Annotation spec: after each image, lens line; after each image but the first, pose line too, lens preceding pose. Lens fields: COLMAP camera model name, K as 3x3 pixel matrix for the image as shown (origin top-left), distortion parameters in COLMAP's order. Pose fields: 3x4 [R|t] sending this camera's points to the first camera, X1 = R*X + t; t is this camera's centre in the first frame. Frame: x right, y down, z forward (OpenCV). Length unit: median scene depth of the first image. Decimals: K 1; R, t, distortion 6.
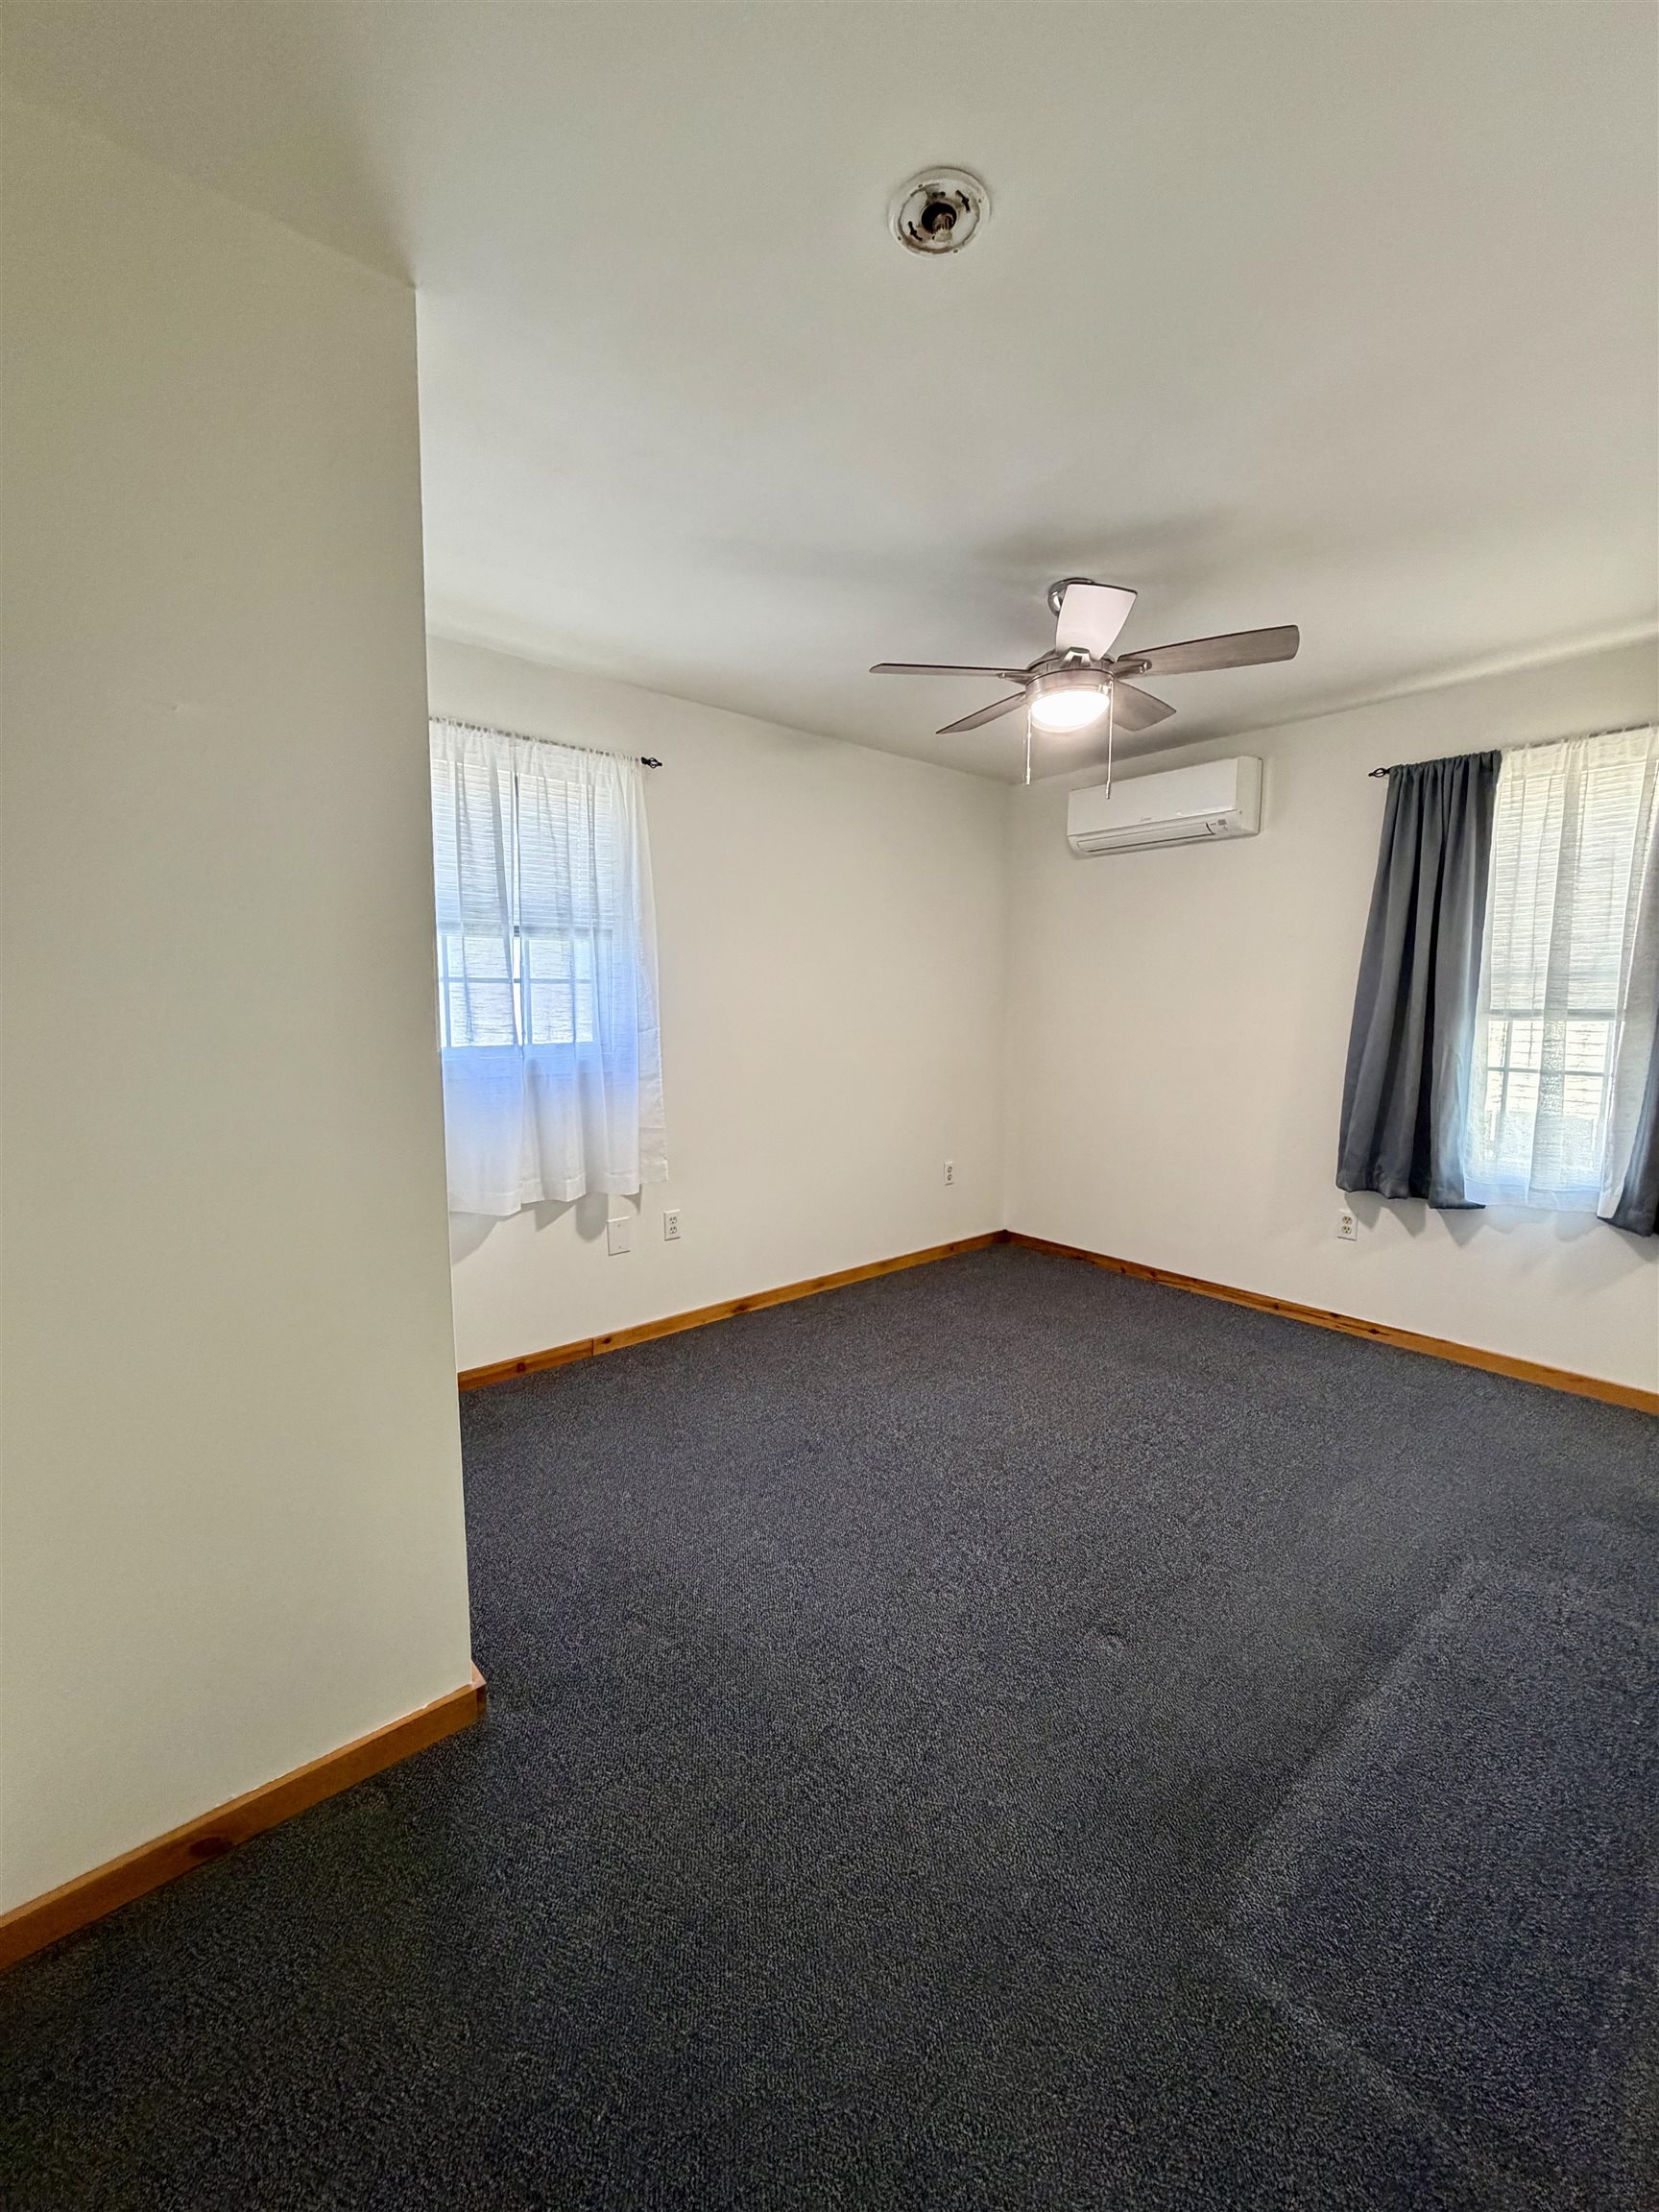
lens RADIAL K [[880.7, 0, 828.0], [0, 880.7, 1099.4], [0, 0, 1]] dist [-0.000116, 0.000504]
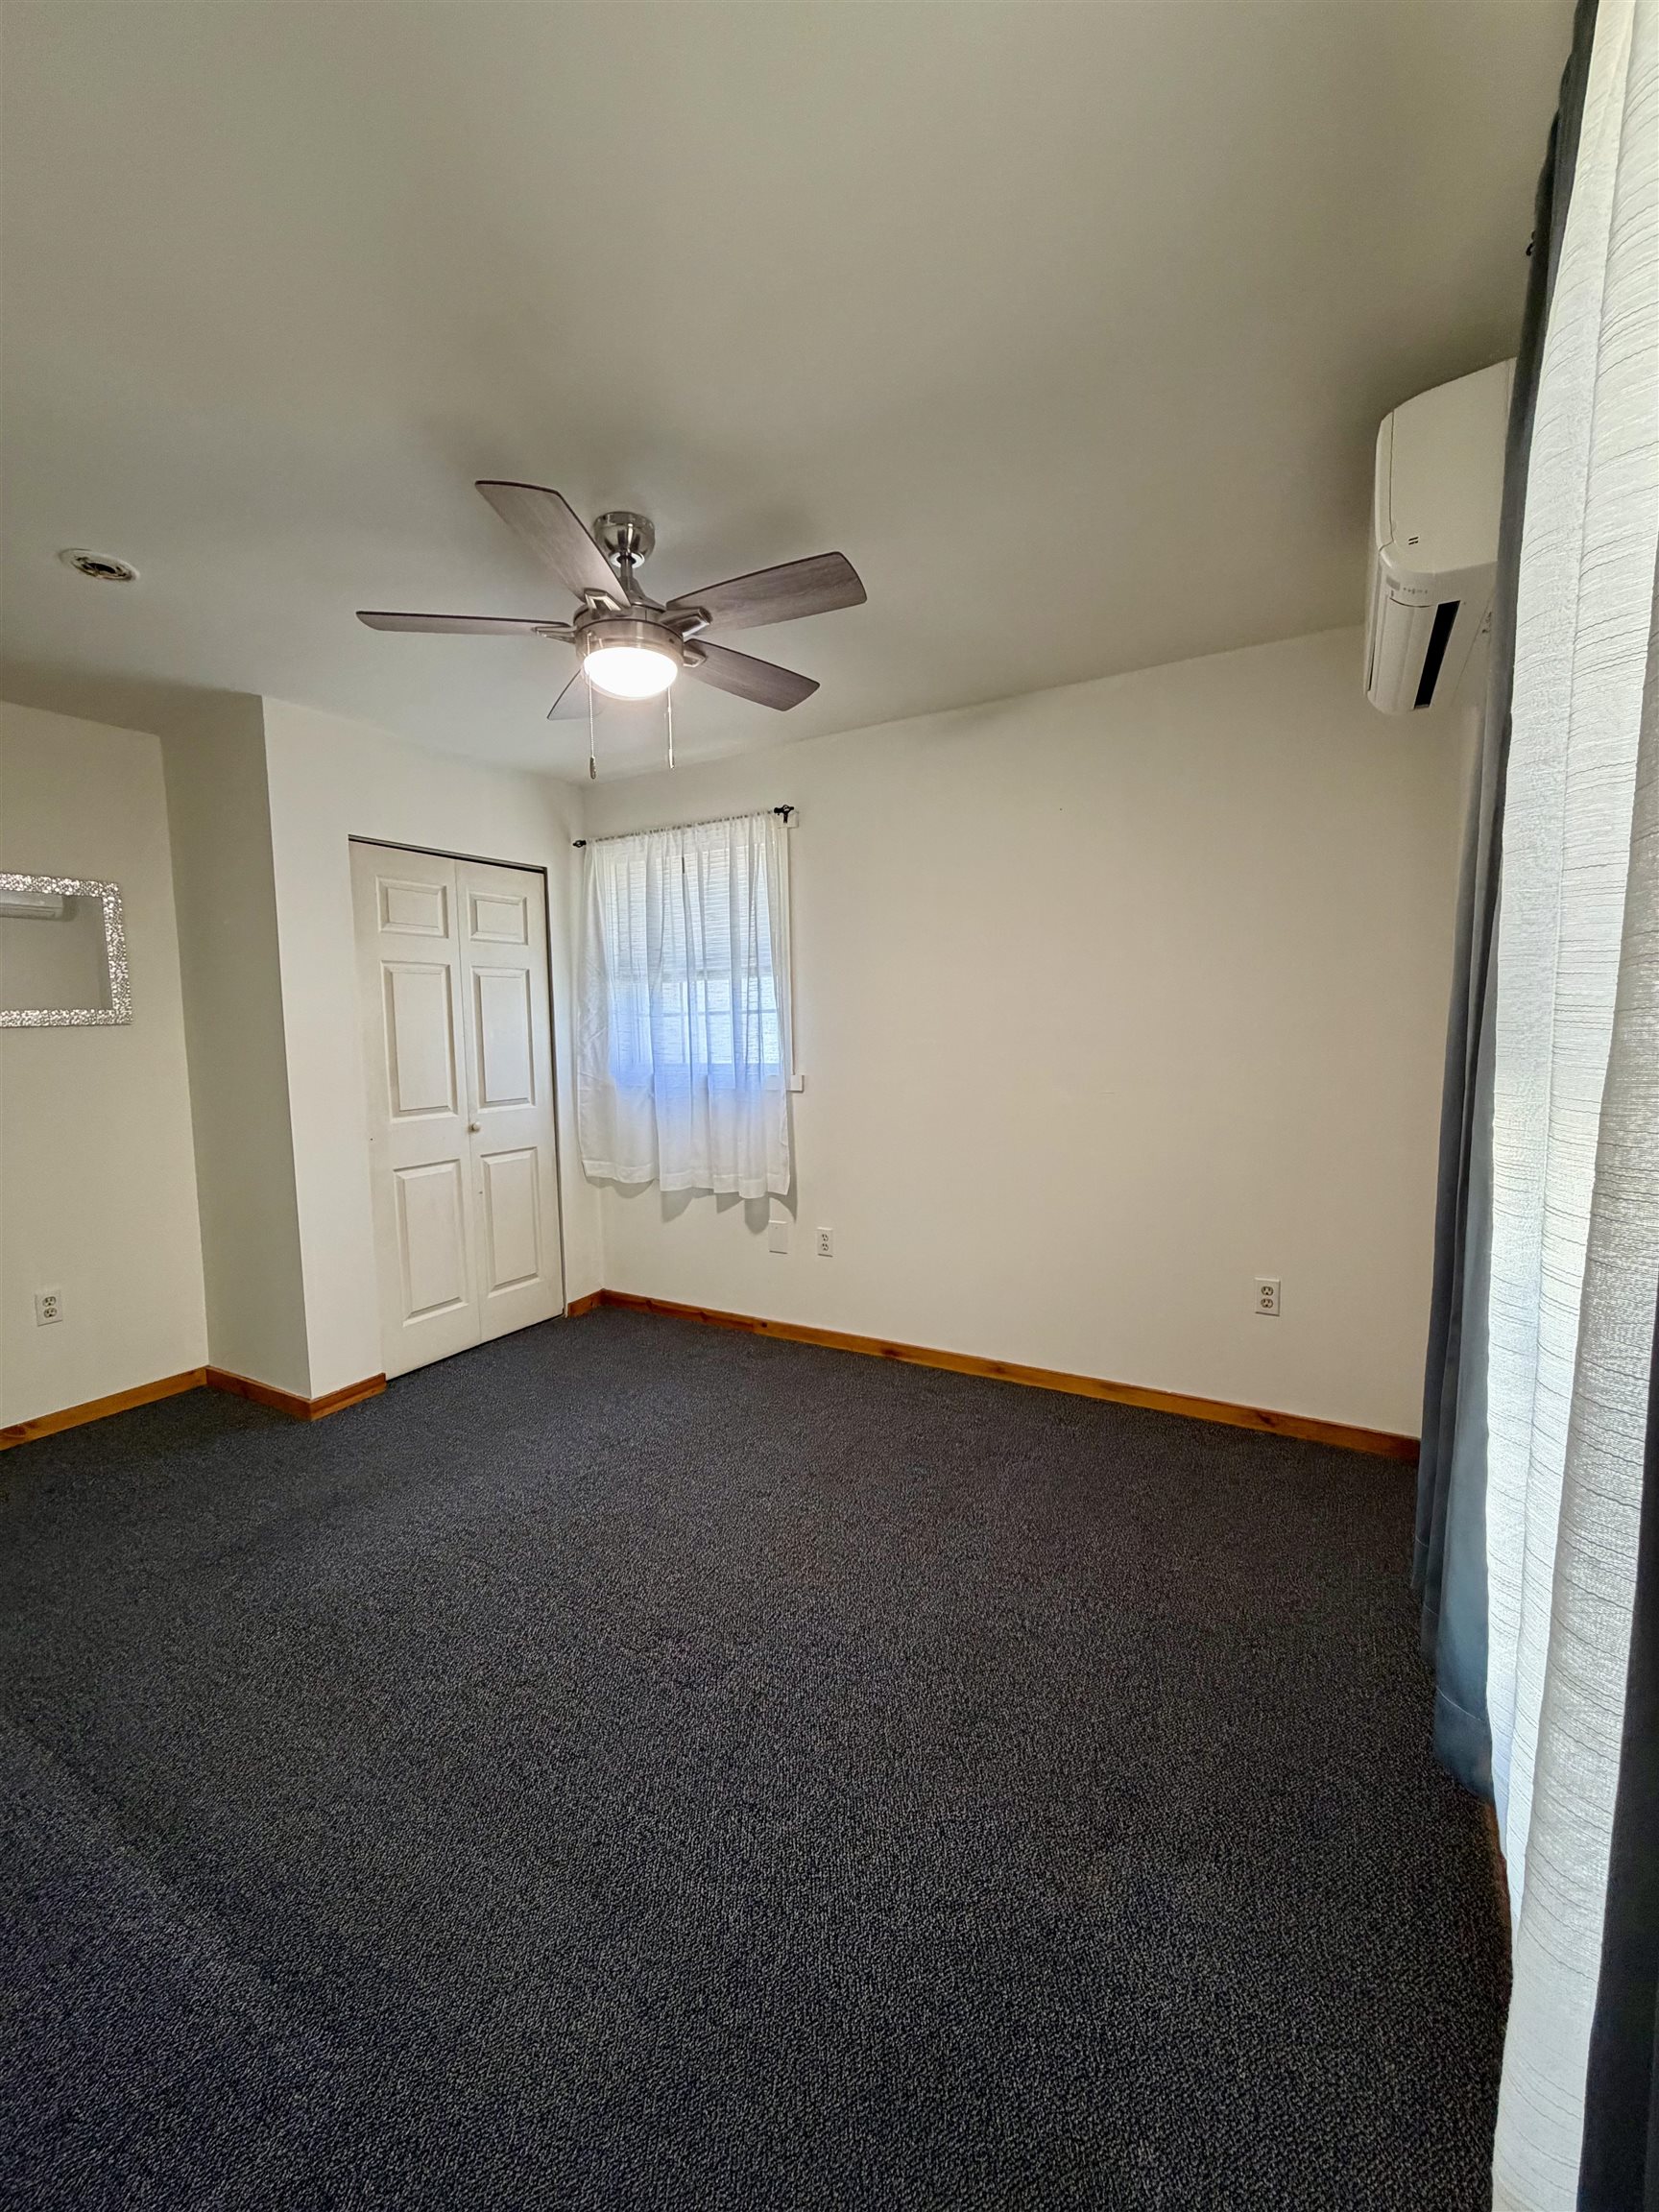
lens RADIAL K [[880.7, 0, 828.0], [0, 880.7, 1099.4], [0, 0, 1]] dist [-0.000116, 0.000504]
pose [[0.329262, 0.068402, -0.941758, 0.852618], [-0.086088, 0.995393, 0.042199, -0.074290], [0.940306, 0.067180, 0.333634, 0.694921]]
